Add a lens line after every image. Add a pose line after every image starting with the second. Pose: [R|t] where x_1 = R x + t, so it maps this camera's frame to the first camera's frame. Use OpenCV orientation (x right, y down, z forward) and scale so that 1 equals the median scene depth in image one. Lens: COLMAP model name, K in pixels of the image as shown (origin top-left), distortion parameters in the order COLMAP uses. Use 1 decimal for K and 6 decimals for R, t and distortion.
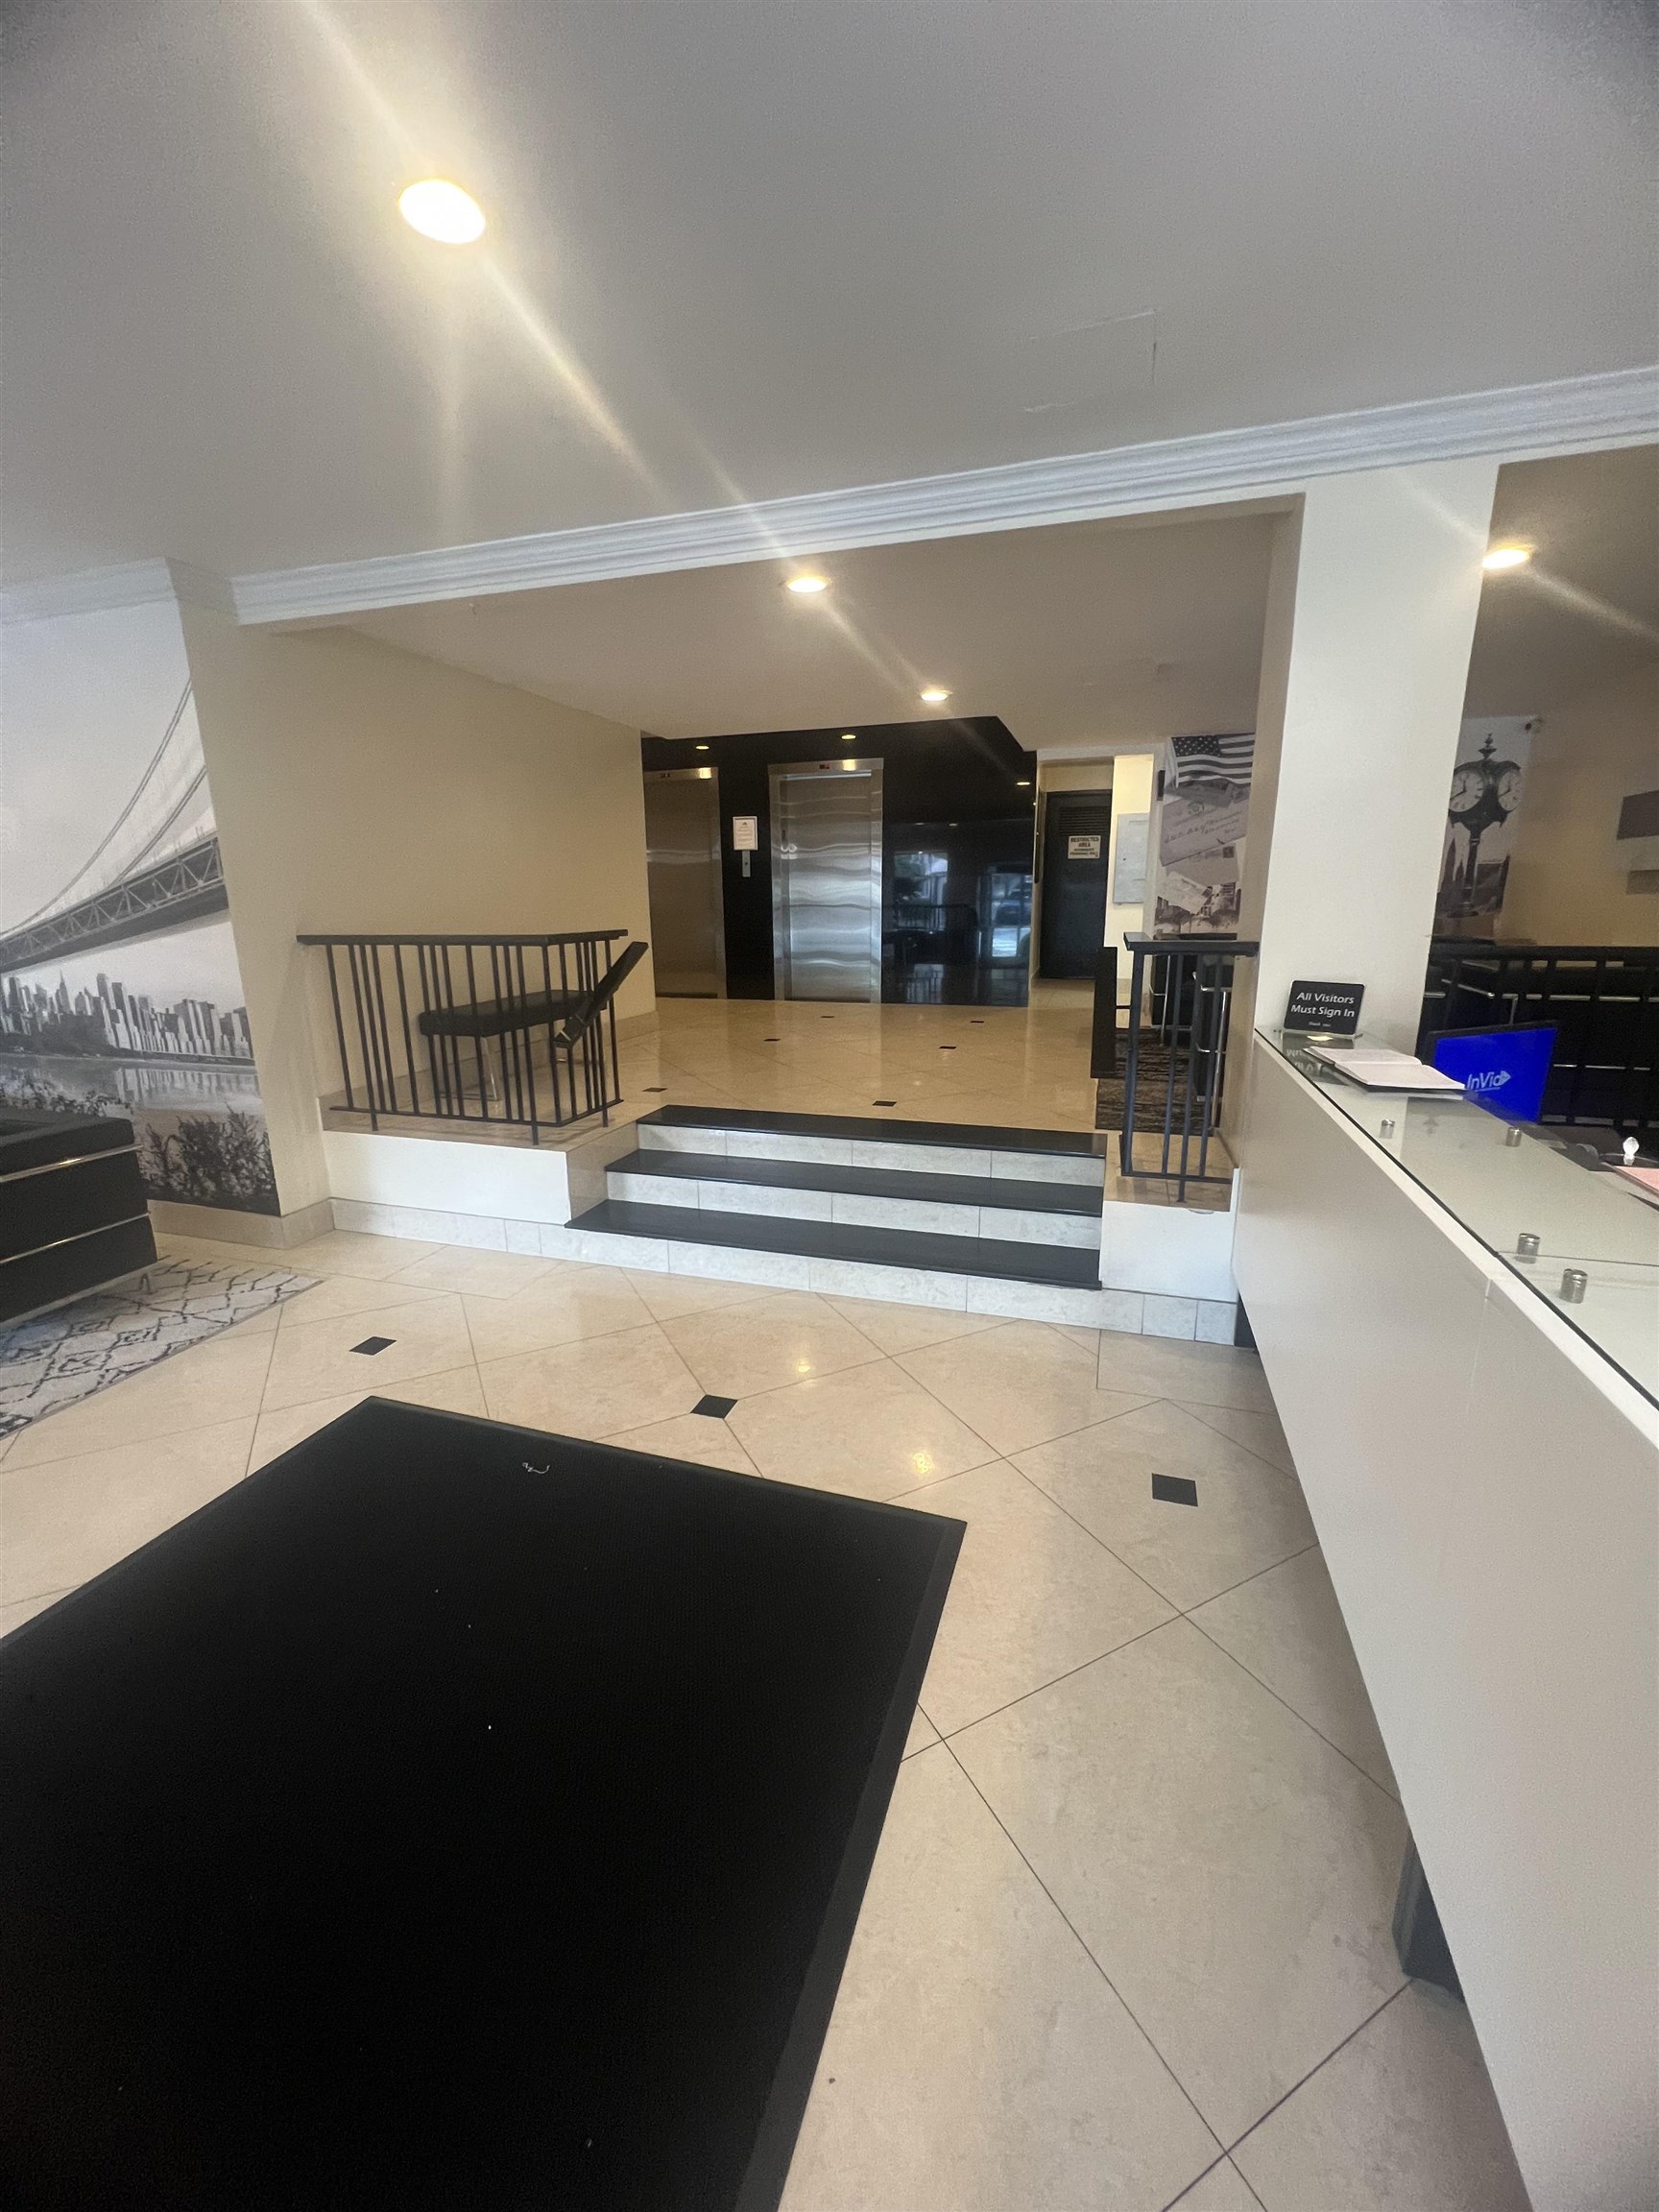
lens RADIAL K [[881.5, 0, 836.4], [0, 881.5, 1105.4], [0, 0, 1]] dist [-0.002015, 0.001063]
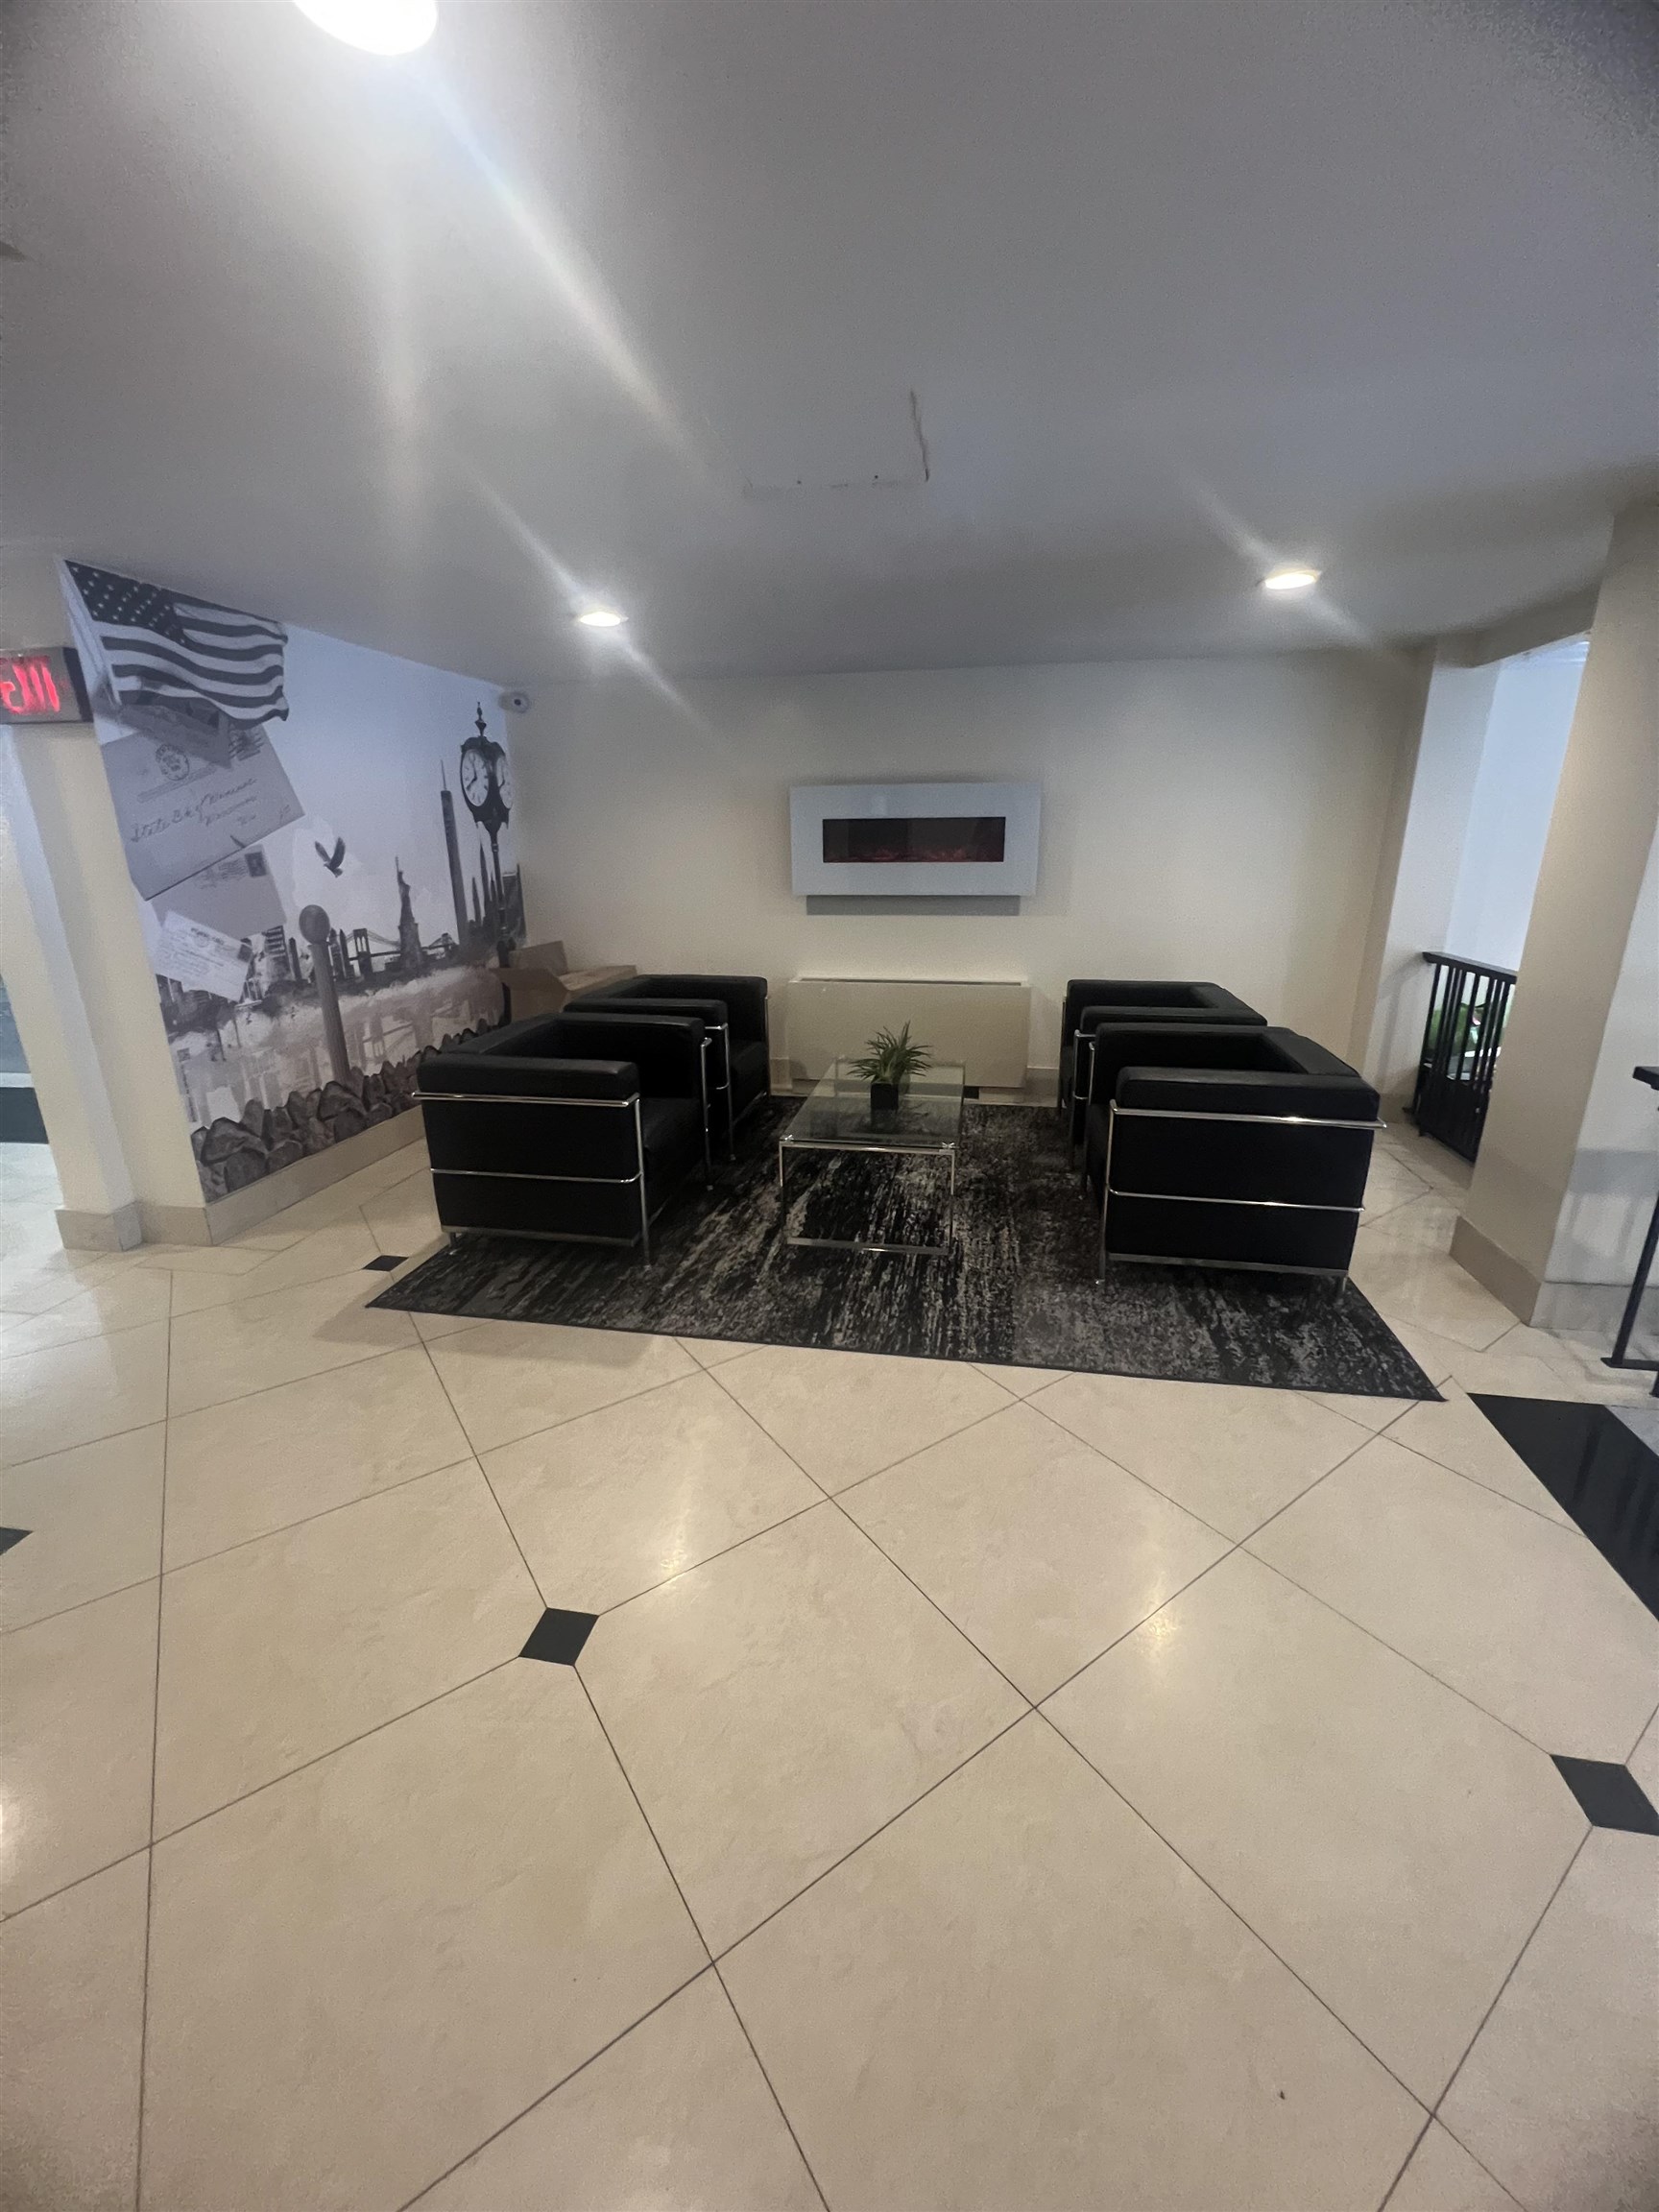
lens RADIAL K [[881.5, 0, 836.4], [0, 881.5, 1105.4], [0, 0, 1]] dist [-0.002015, 0.001063]
pose [[-0.133663, -0.281537, 0.950195, -0.019479], [0.236657, 0.921992, 0.306471, -0.056059], [-0.962355, 0.265834, -0.056609, 0.178219]]
